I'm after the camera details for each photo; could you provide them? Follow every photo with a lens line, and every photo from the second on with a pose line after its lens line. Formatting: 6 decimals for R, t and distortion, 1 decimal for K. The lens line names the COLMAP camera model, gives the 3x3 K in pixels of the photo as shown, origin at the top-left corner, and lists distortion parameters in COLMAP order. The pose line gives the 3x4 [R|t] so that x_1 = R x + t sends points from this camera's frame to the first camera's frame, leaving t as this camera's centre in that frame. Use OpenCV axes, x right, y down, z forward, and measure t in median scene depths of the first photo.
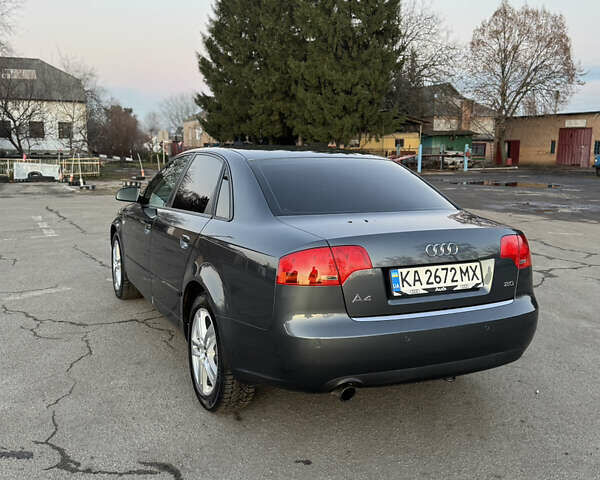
lens RADIAL K [[588.6, 0, 294.9], [0, 588.6, 247.3], [0, 0, 1]] dist [0.173670, -0.364156]
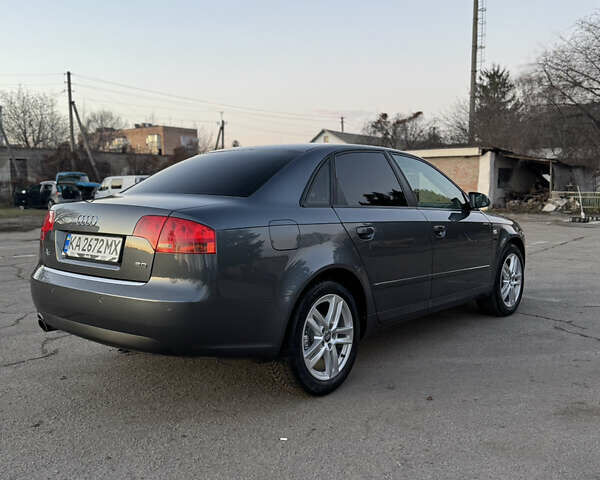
lens RADIAL K [[588.6, 0, 294.9], [0, 588.6, 247.3], [0, 0, 1]] dist [0.173670, -0.364156]
pose [[0.407571, 0.072467, -0.910293, 0.075295], [-0.136321, 0.990505, 0.017817, -0.001002], [0.902941, 0.116830, 0.413580, 0.047182]]
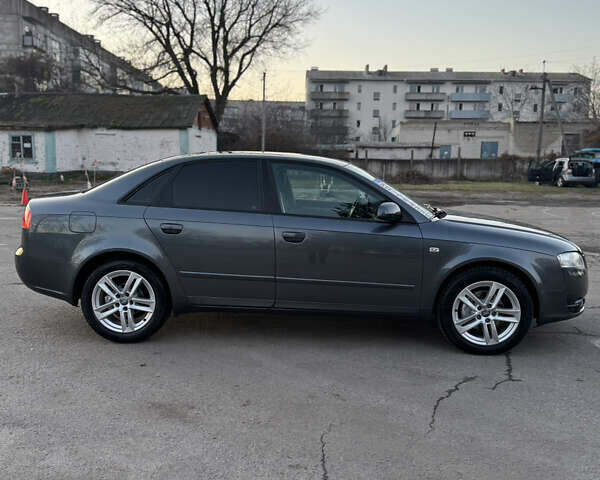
lens RADIAL K [[588.6, 0, 294.9], [0, 588.6, 247.3], [0, 0, 1]] dist [0.173670, -0.364156]
pose [[-0.479342, 0.107045, -0.871076, 0.081867], [-0.165035, 0.963833, 0.209261, -0.020384], [0.861971, 0.244065, -0.444339, 0.135042]]
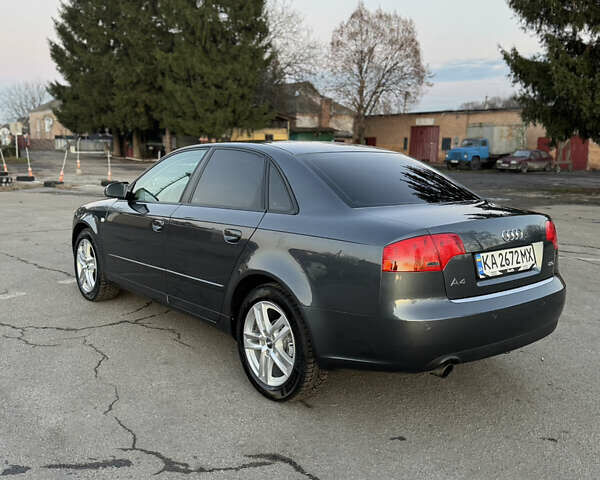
lens RADIAL K [[588.6, 0, 294.9], [0, 588.6, 247.3], [0, 0, 1]] dist [0.173670, -0.364156]
pose [[0.972525, -0.034507, 0.230228, -0.021262], [0.032570, 0.999395, 0.012208, 0.000034], [-0.230510, -0.004374, 0.973060, 0.000506]]
